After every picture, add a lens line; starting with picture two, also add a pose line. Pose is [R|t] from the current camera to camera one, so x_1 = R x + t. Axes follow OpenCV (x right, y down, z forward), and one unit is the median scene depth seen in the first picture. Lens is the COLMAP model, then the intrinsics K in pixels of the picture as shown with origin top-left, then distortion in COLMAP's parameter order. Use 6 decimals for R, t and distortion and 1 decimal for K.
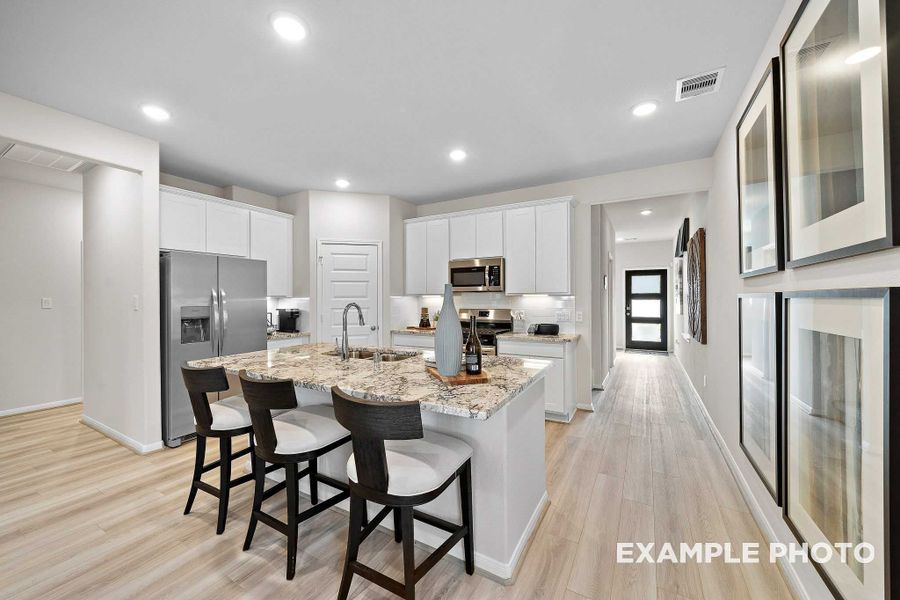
lens RADIAL K [[347.3, 0, 450.0], [0, 347.3, 300.0], [0, 0, 1]] dist [0.000319, 0.000007]
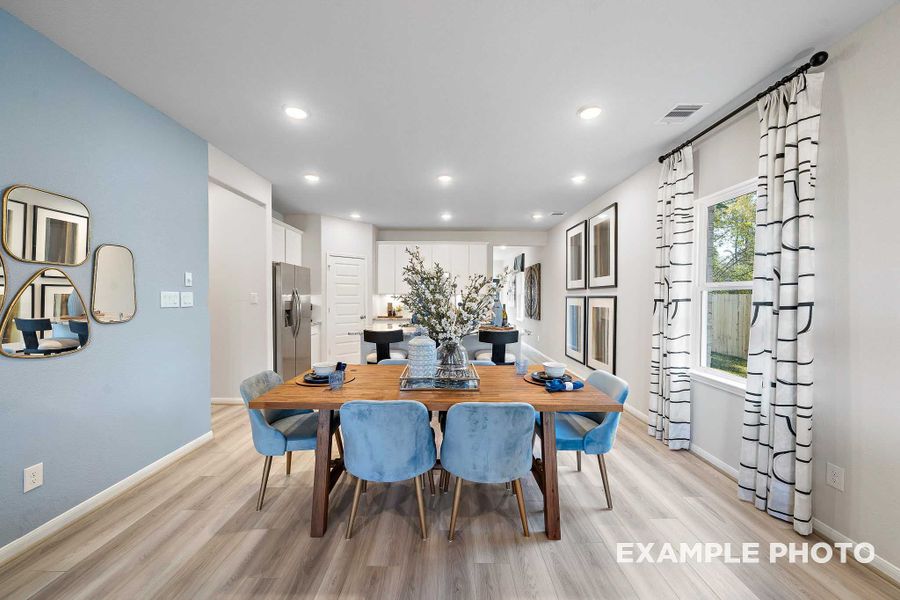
lens RADIAL K [[325.8, 0, 456.2], [0, 325.8, 305.7], [0, 0, 1]] dist [-0.033419, 0.000011]
pose [[0.860678, -0.004028, 0.509134, -0.608356], [-0.006917, 0.999784, 0.019604, 0.006263], [-0.509103, -0.020394, 0.860464, -0.359764]]
